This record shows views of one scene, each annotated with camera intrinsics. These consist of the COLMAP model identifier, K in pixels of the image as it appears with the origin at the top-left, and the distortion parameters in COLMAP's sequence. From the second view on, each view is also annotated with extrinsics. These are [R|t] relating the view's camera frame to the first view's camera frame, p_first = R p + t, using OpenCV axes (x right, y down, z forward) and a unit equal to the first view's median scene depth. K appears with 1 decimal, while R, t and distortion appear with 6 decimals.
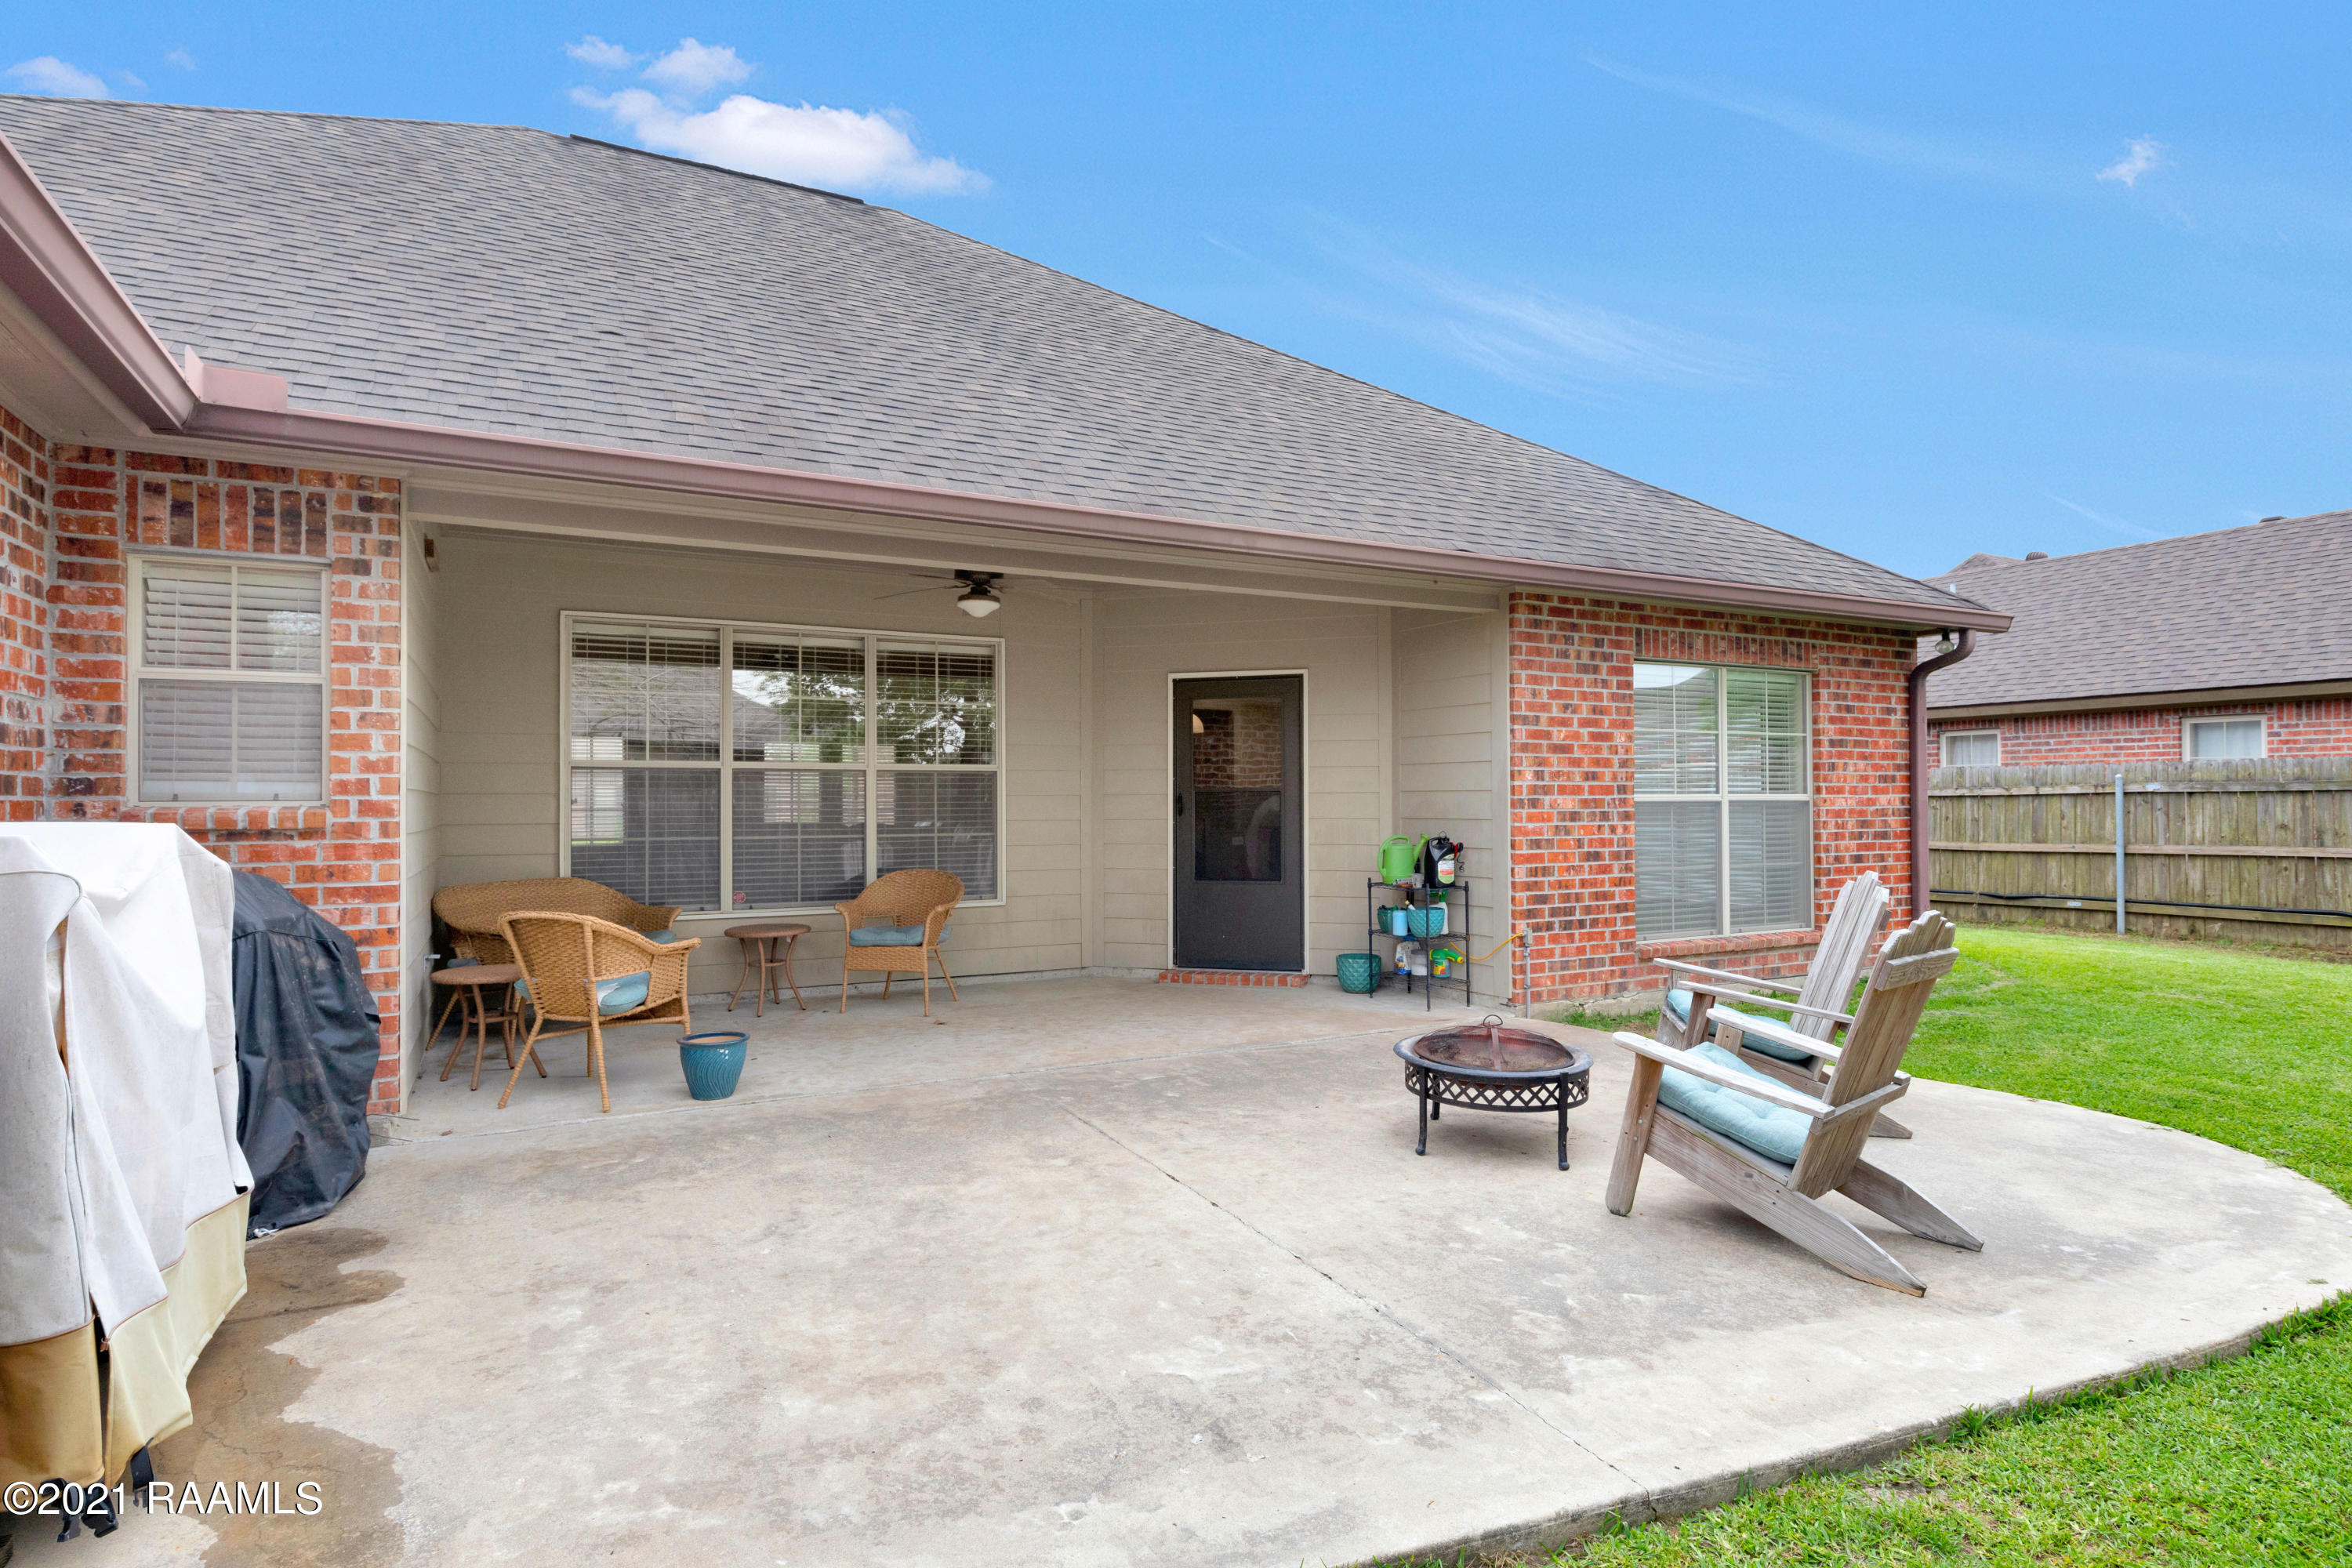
lens RADIAL K [[1240.4, 0, 1177.3], [0, 1240.4, 785.3], [0, 0, 1]] dist [0.007283, 0.000303]
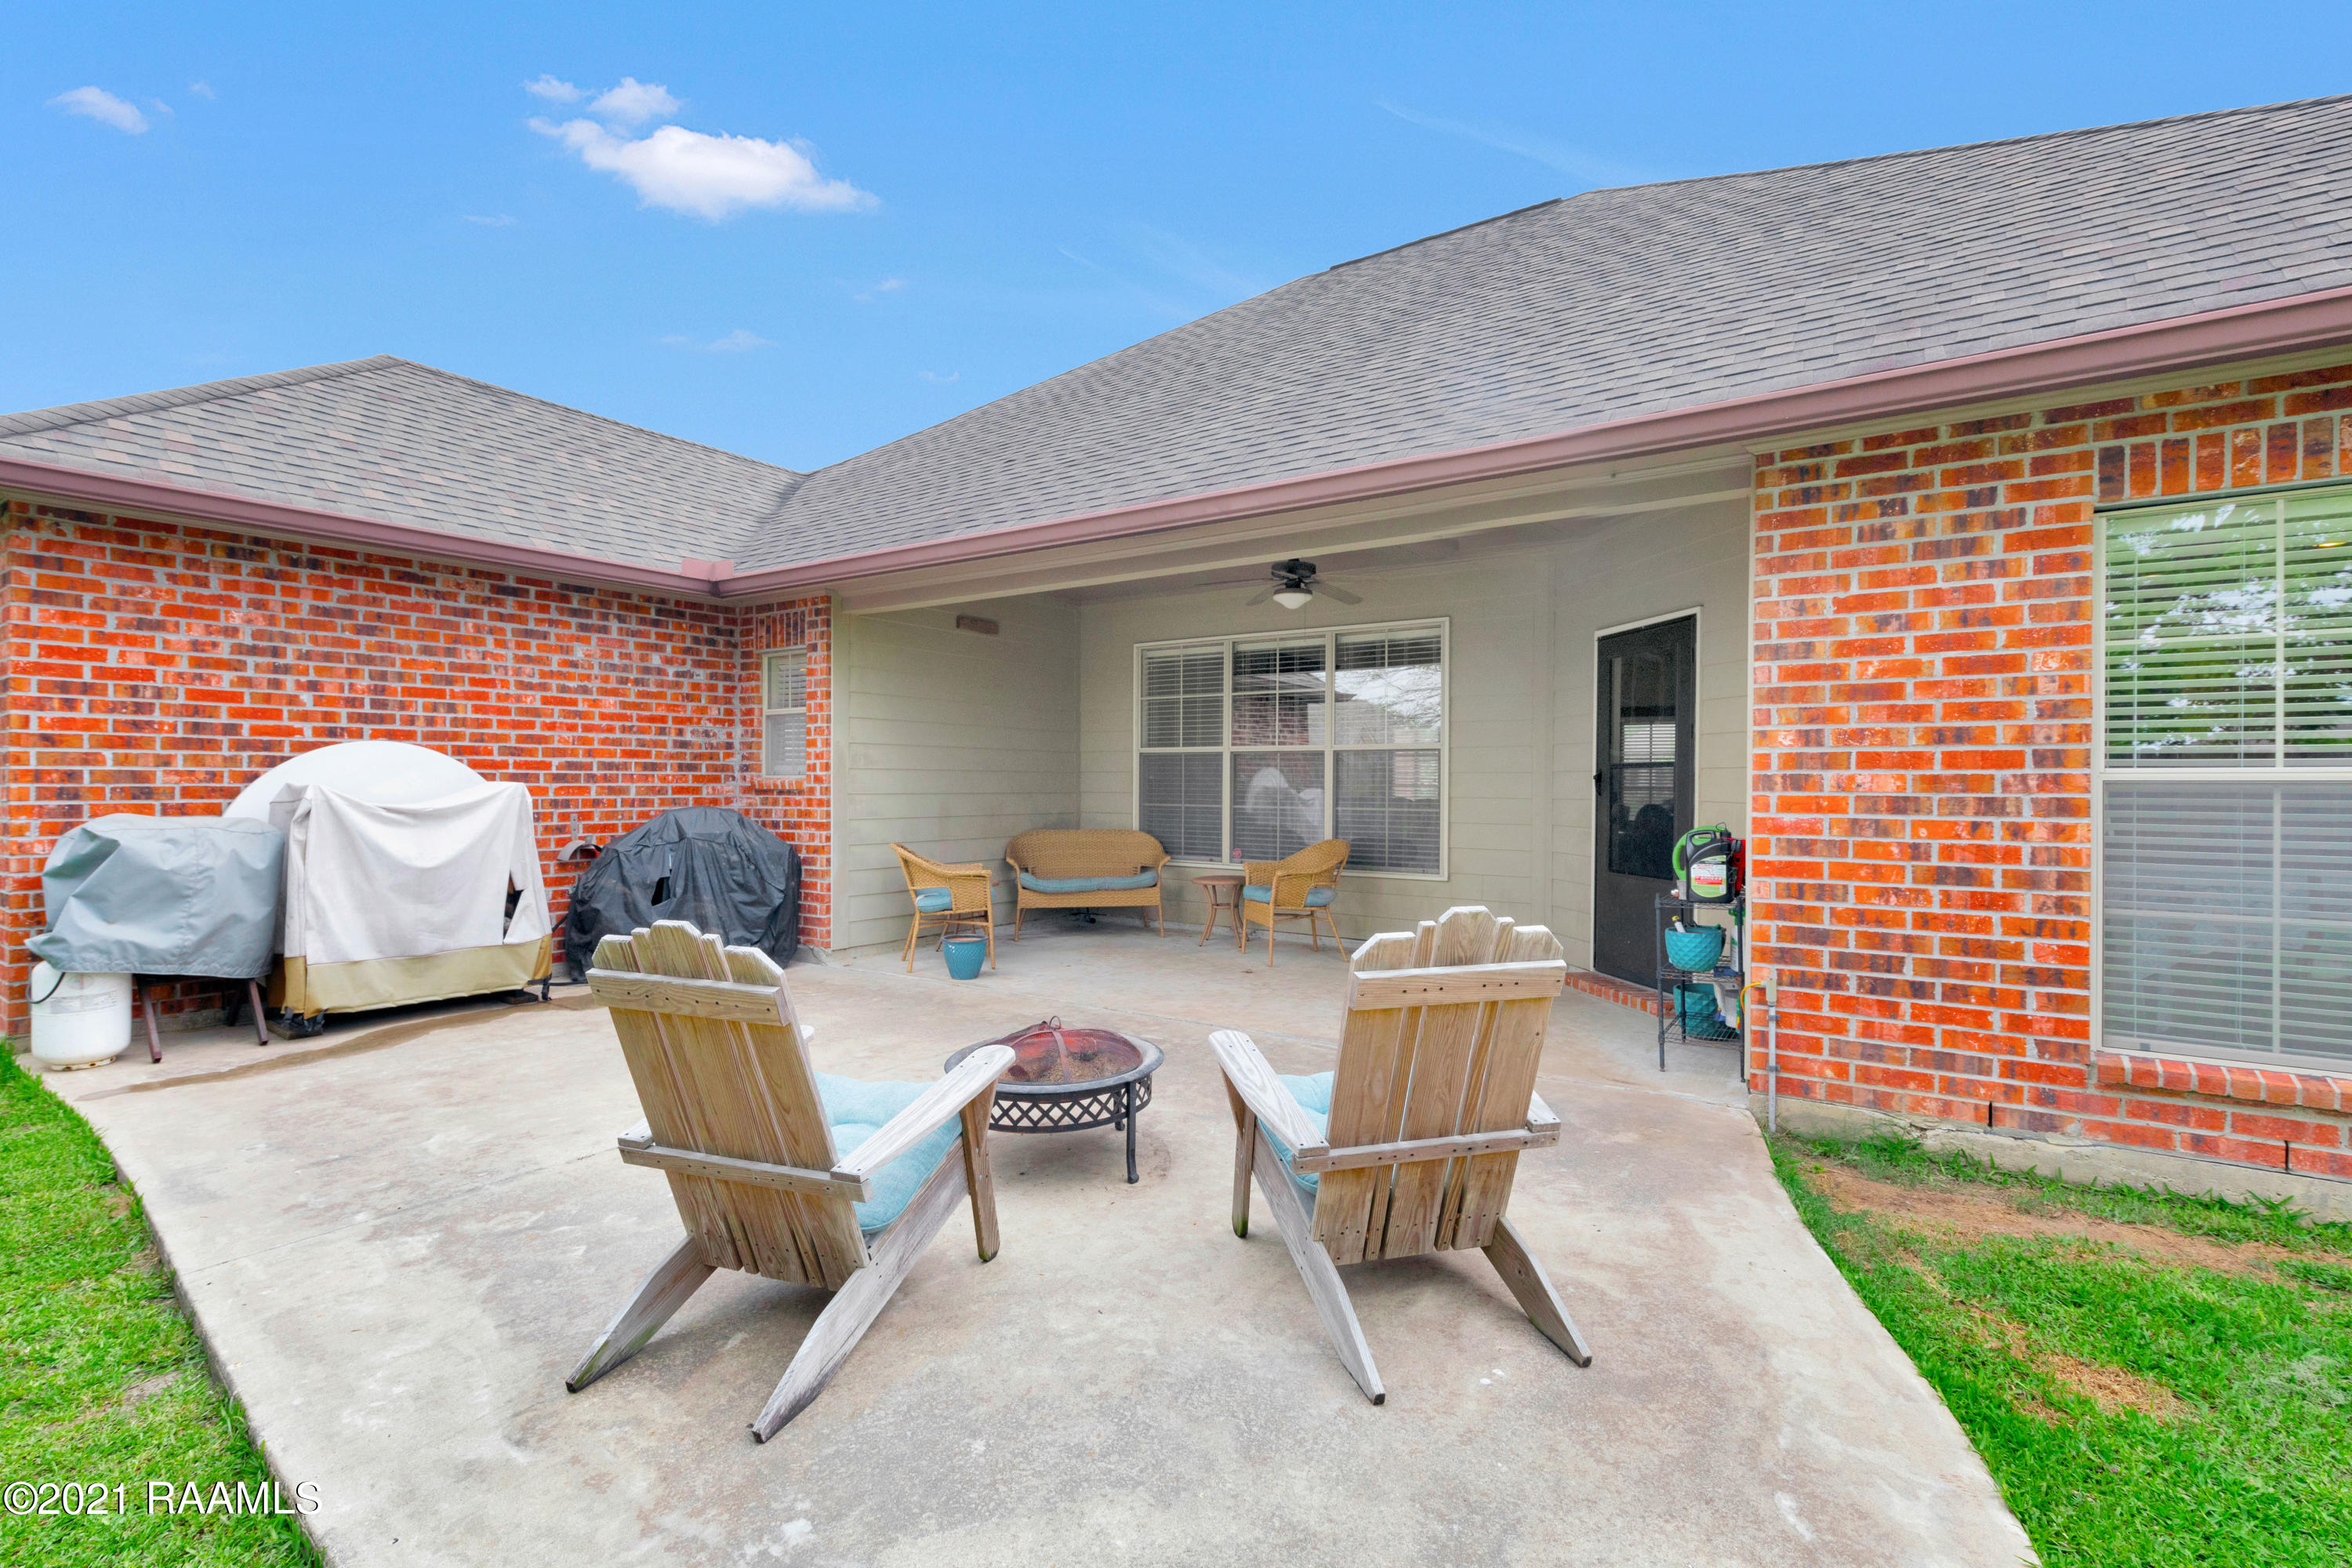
lens RADIAL K [[1083.0, 0, 1186.0], [0, 1083.0, 784.8], [0, 0, 1]] dist [0.004376, 0.000019]
pose [[0.458622, 0.007273, -0.888601, 0.625686], [0.006355, 0.999914, 0.011464, 0.007308], [0.888609, -0.010905, 0.458537, 0.464796]]
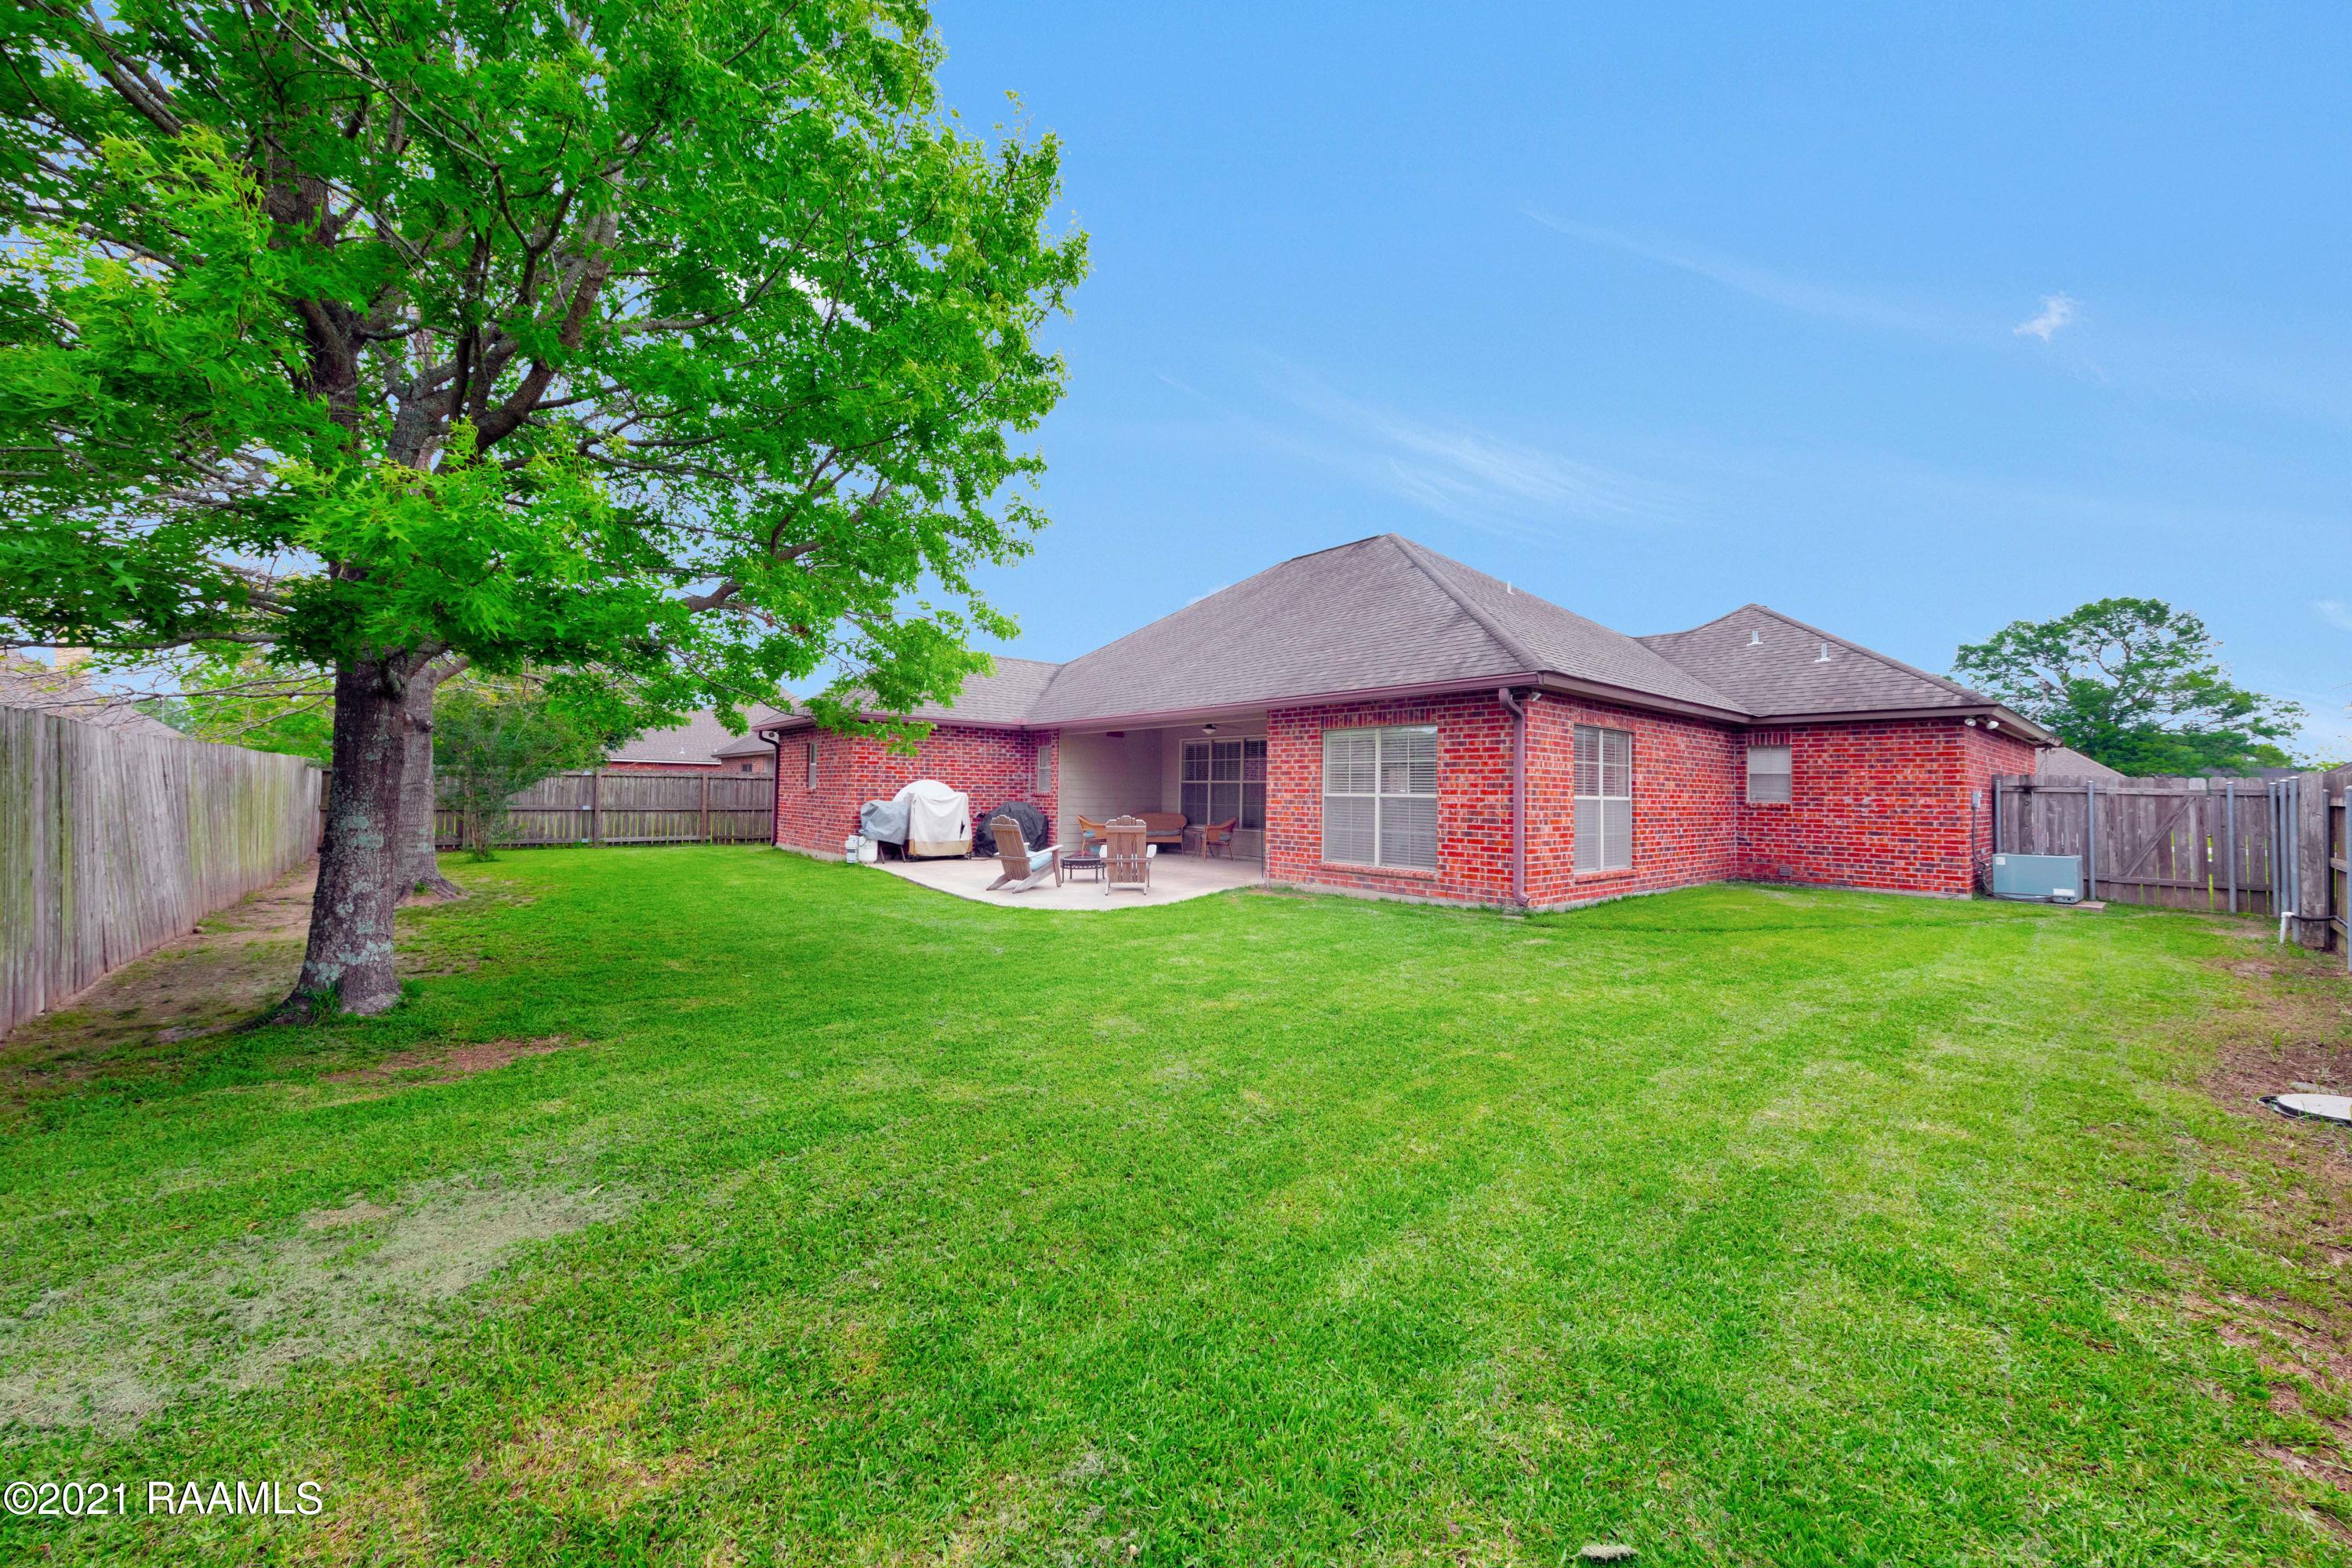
lens RADIAL K [[852.2, 0, 1169.6], [0, 852.2, 784.3], [0, 0, 1]] dist [-0.000195, -0.000001]
pose [[0.210247, -0.003541, -0.977642, 1.840743], [-0.002586, 0.999988, -0.004178, -0.001268], [0.977645, 0.003406, 0.210235, 0.445266]]
